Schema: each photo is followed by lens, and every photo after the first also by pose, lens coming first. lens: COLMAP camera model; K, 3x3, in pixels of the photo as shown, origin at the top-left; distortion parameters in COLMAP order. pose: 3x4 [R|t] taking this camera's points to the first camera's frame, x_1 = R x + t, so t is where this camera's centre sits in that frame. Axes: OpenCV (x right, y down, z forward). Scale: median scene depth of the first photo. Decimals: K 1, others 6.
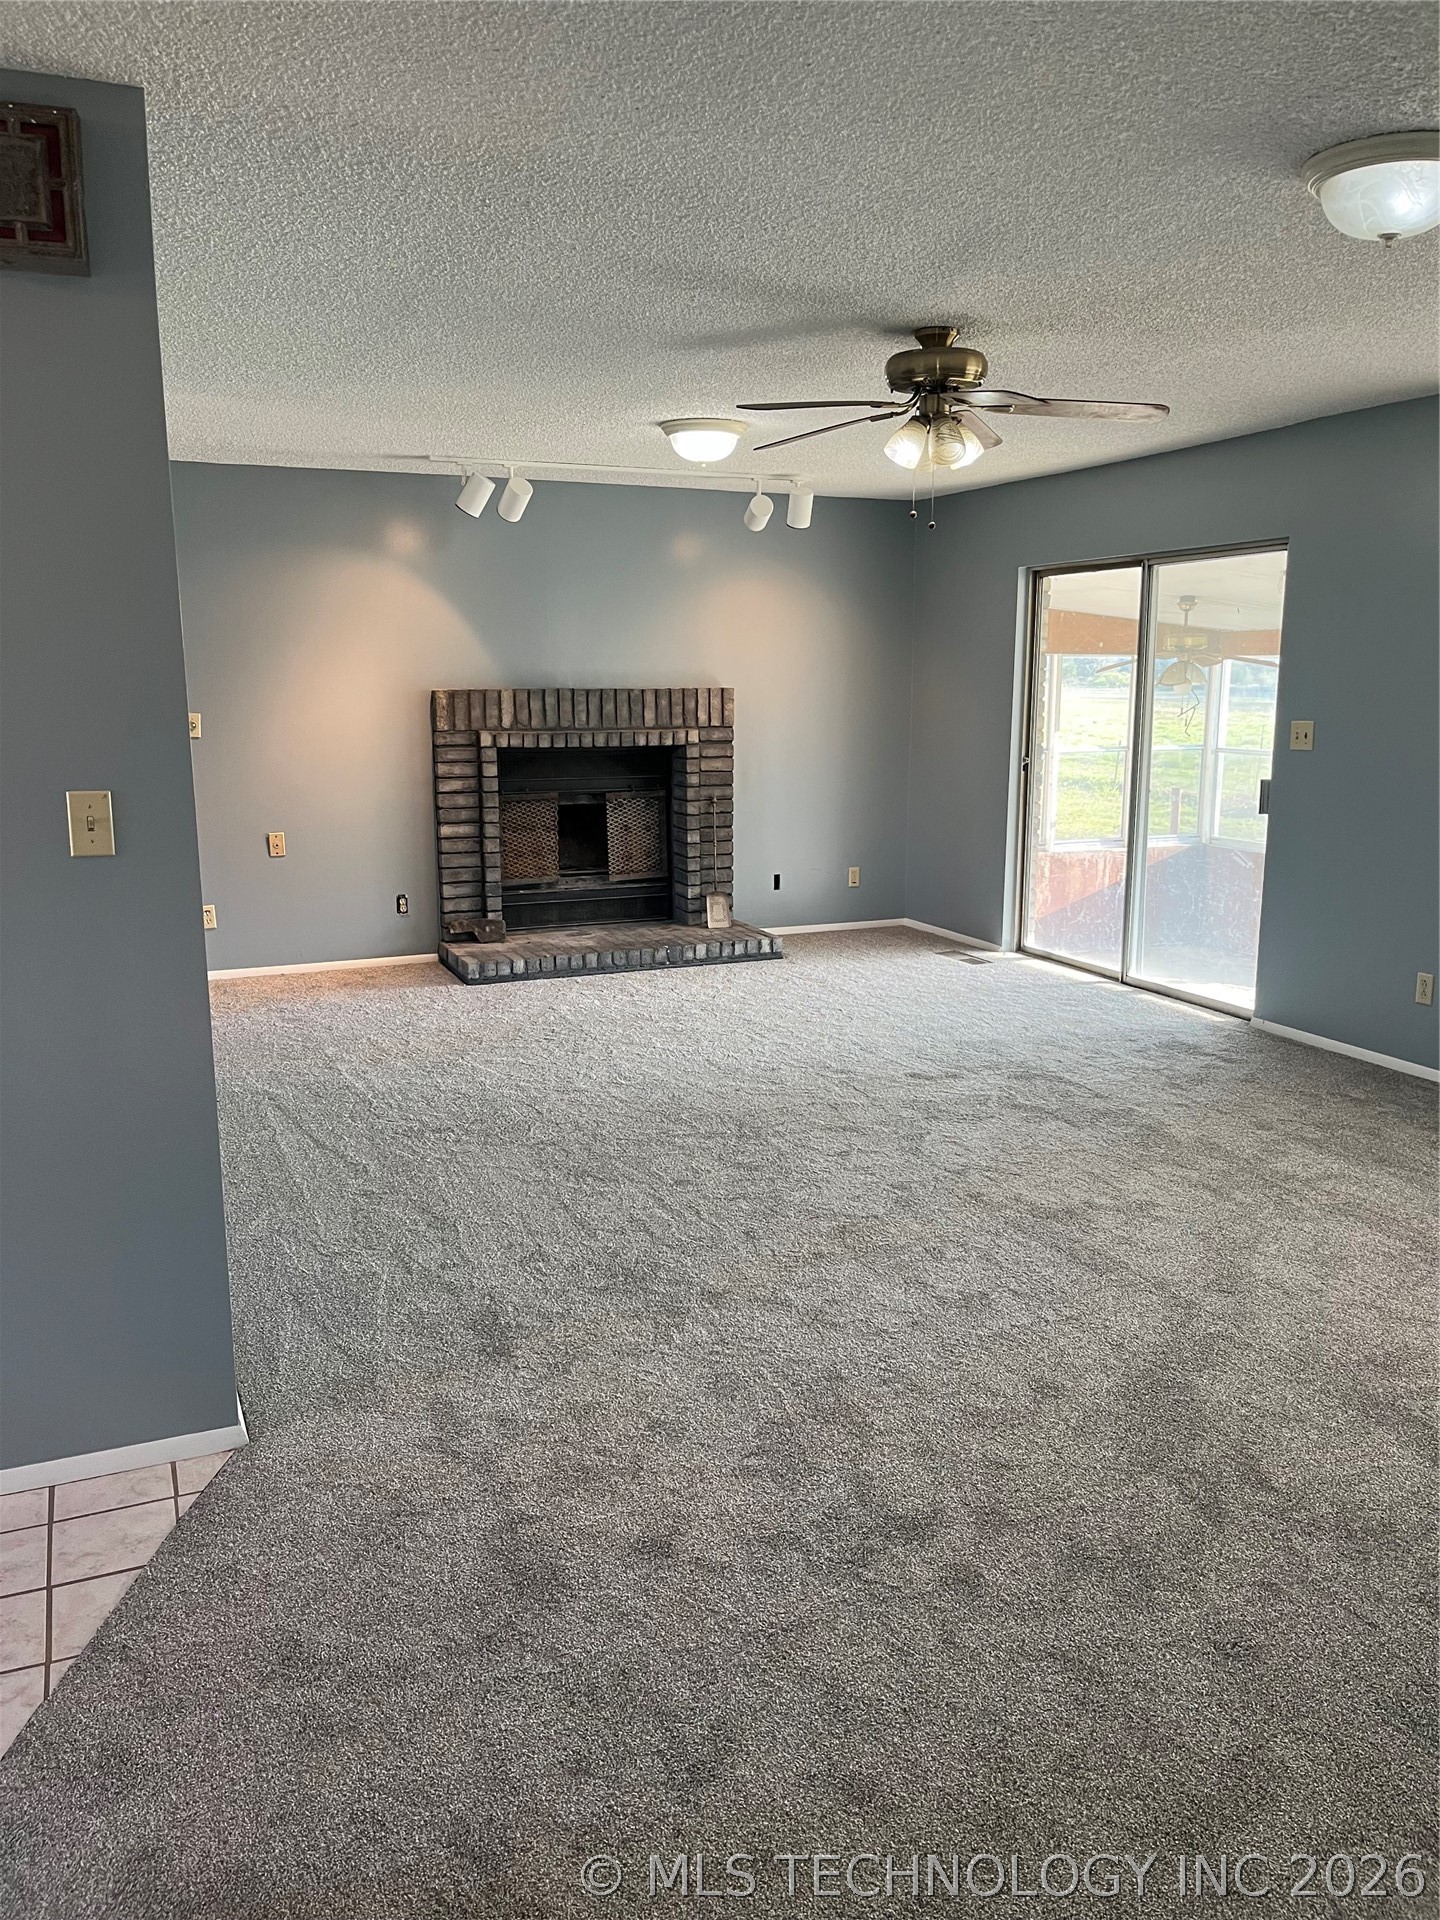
lens RADIAL K [[1455.0, 0, 720.0], [0, 1455.0, 960.0], [0, 0, 1]] dist [0.053695, -0.075056]
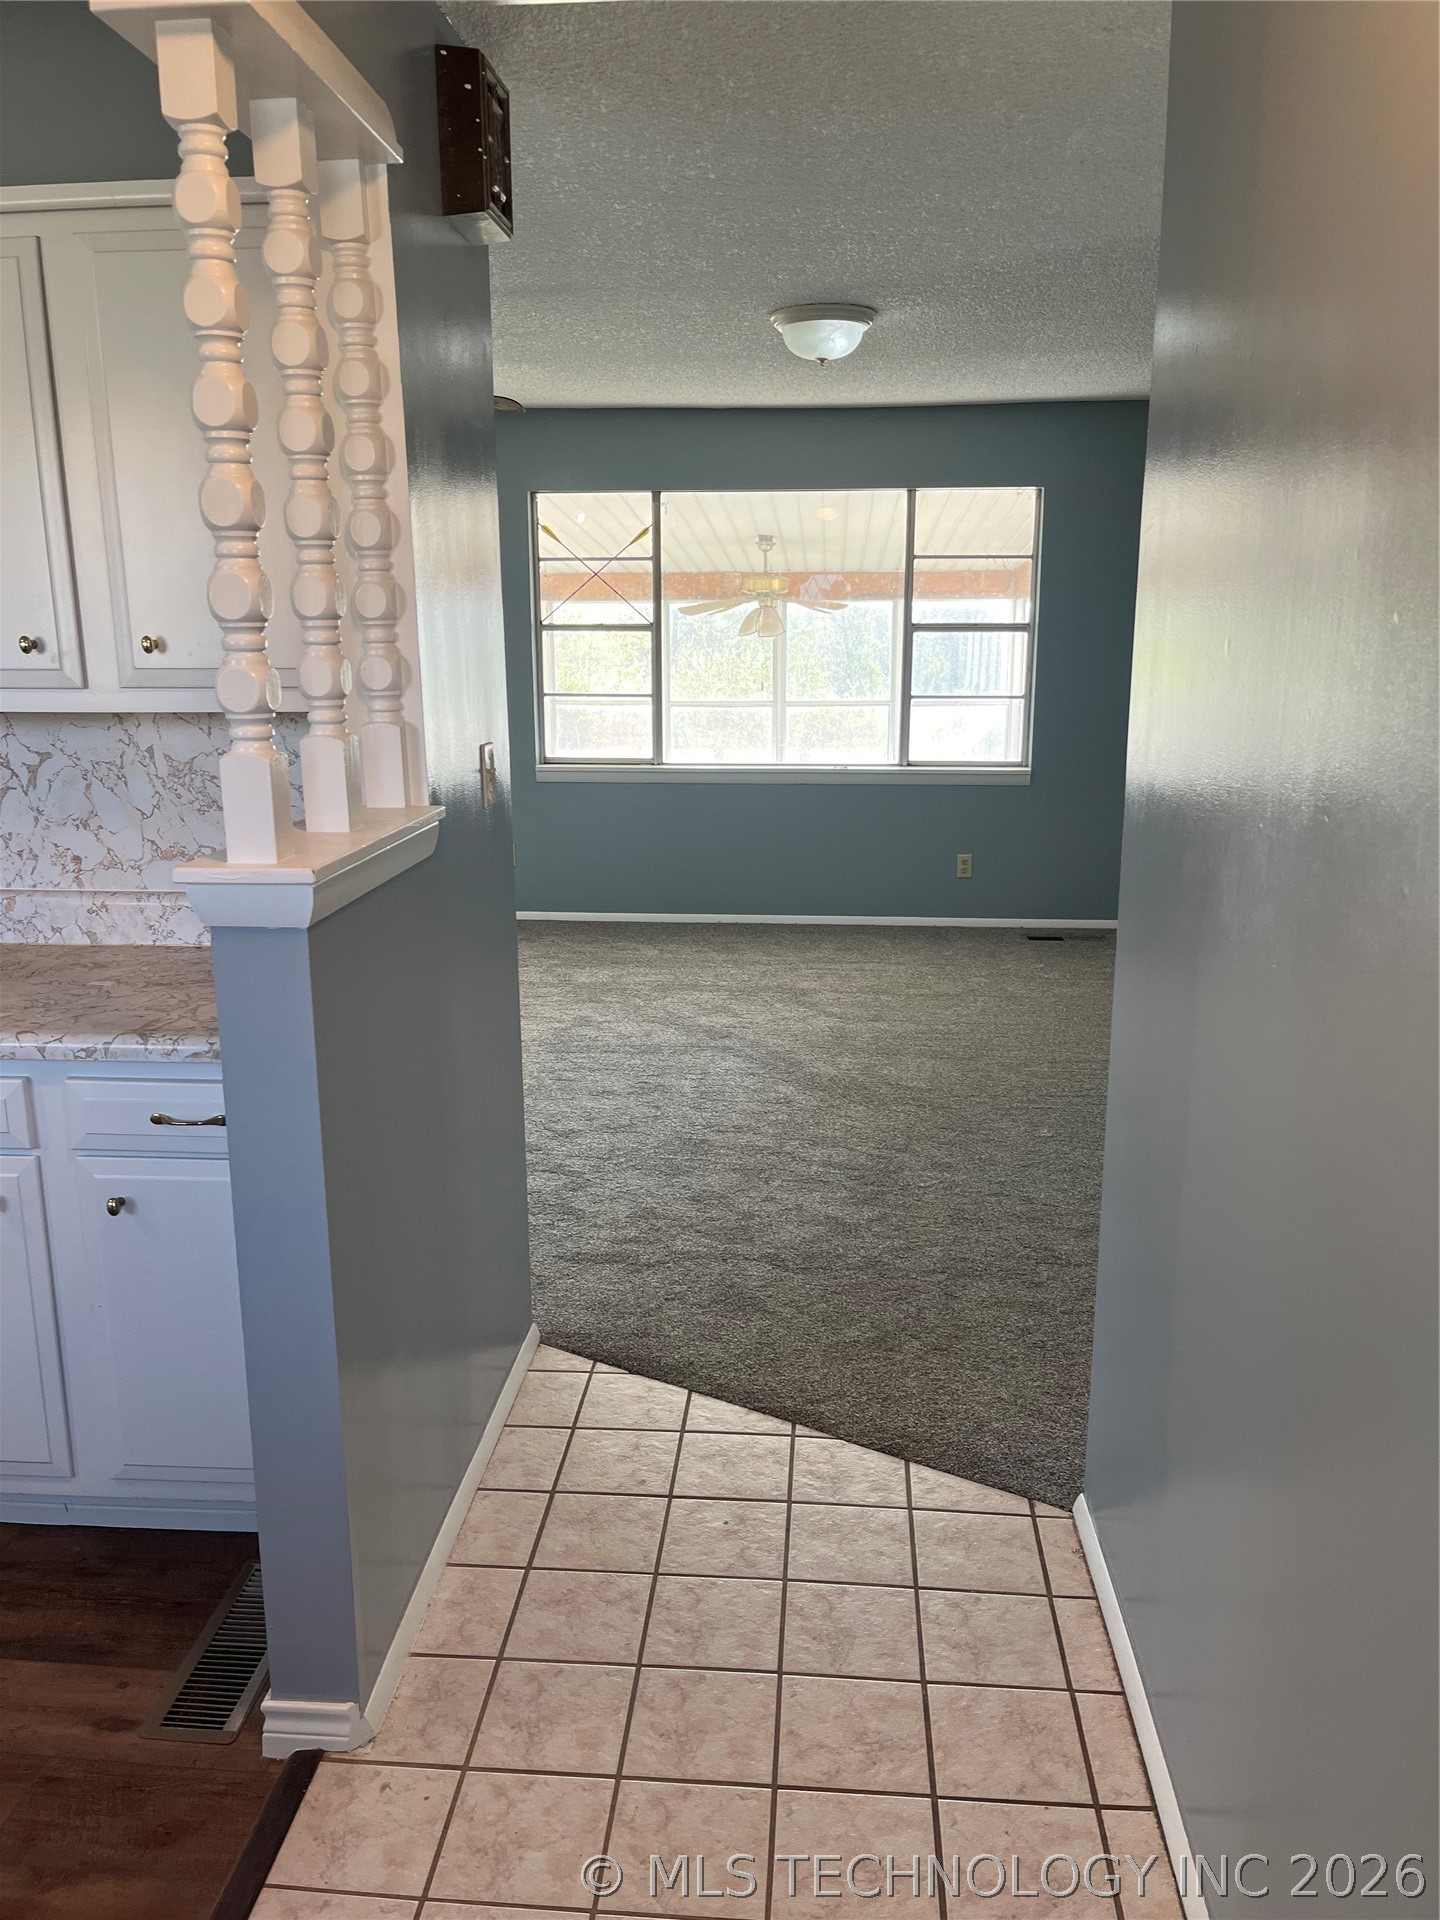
lens RADIAL K [[1455.6, 0, 715.0], [0, 1455.6, 954.0], [0, 0, 1]] dist [0.081804, -0.122967]
pose [[0.472422, -0.201262, 0.858085, -1.075422], [0.170564, 0.976051, 0.135026, -0.070609], [-0.864711, 0.082569, 0.495436, 0.299256]]
